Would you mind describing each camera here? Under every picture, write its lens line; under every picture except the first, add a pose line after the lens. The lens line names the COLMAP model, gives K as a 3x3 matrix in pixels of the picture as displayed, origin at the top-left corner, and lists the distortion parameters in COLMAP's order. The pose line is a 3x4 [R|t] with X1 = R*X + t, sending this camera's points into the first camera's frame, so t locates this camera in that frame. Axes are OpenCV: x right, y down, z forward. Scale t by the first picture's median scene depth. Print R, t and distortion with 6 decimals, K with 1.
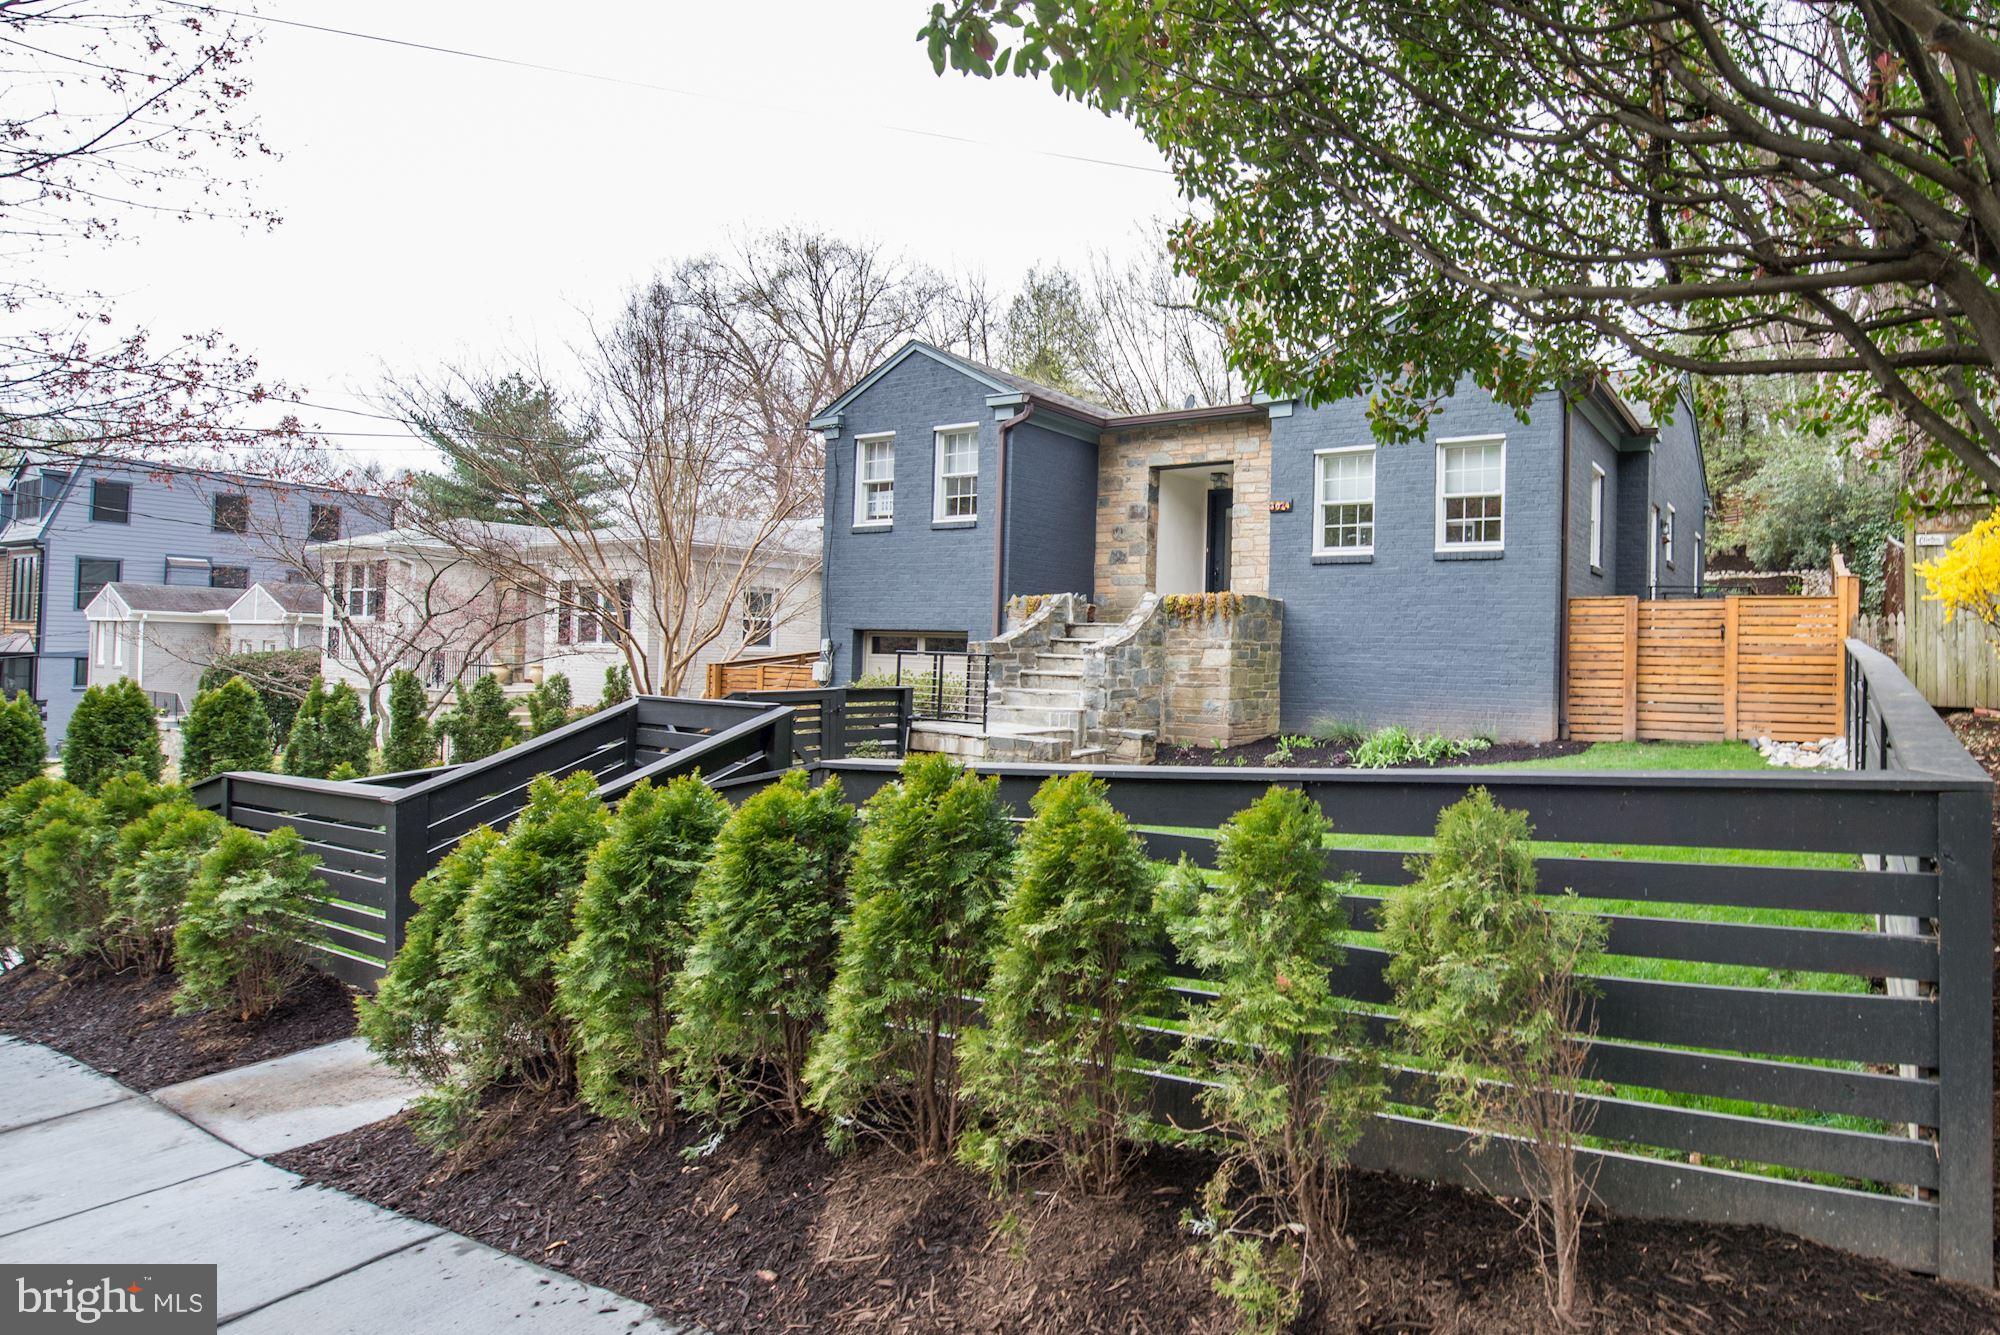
lens RADIAL K [[795.5, 0, 1002.6], [0, 795.5, 667.4], [0, 0, 1]] dist [0.001168, 0.000032]
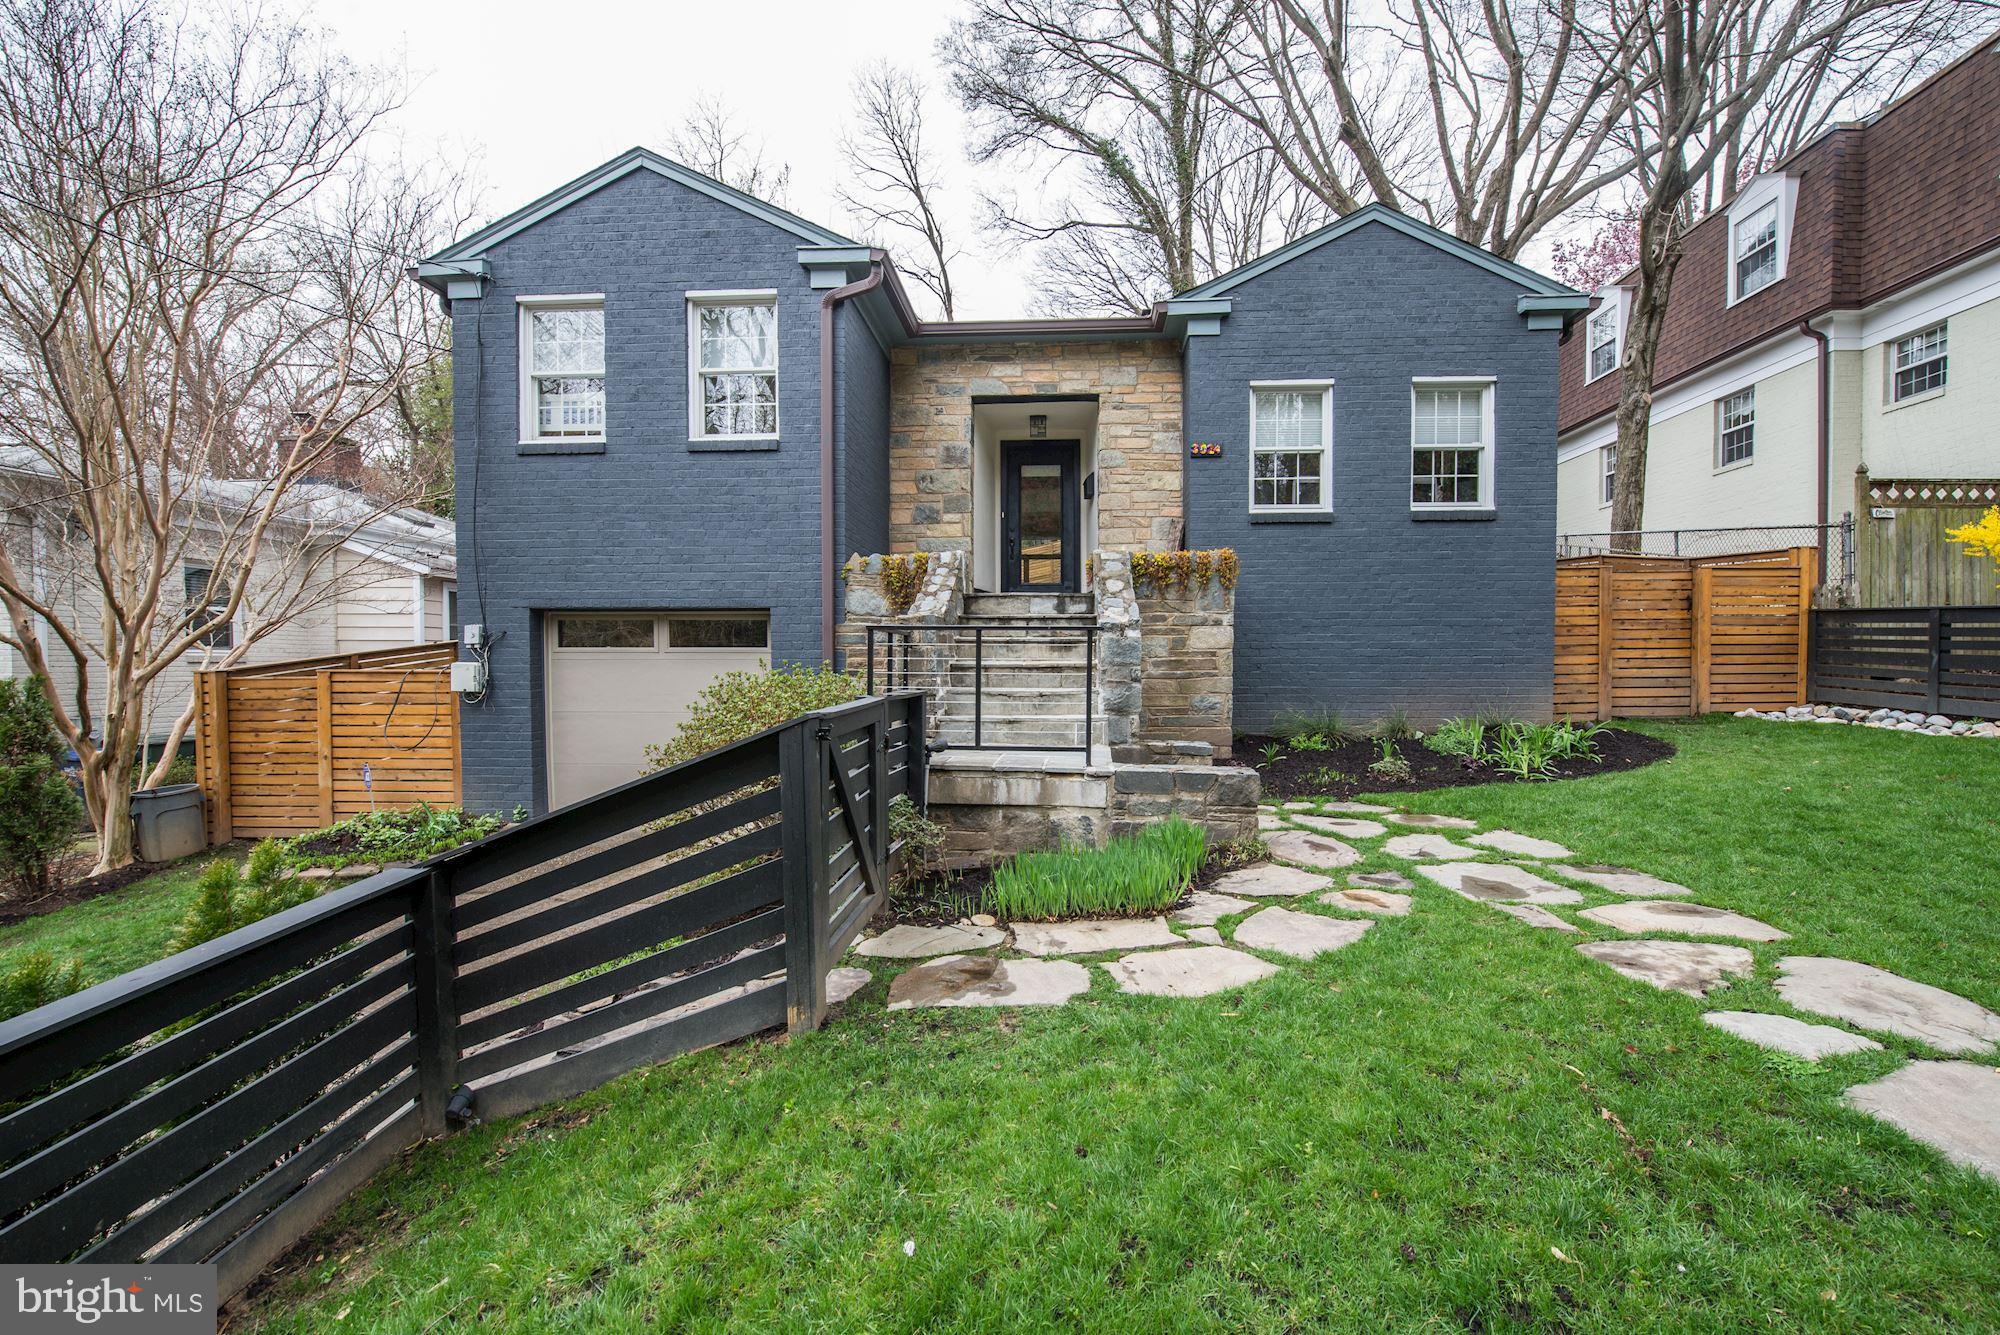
lens RADIAL K [[842.4, 0, 977.8], [0, 842.4, 715.3], [0, 0, 1]] dist [-0.003851, -0.000189]
pose [[0.892336, -0.050928, 0.448490, -0.218939], [0.024355, 0.997599, 0.064824, 0.002807], [-0.450715, -0.046922, 0.891434, 0.297077]]
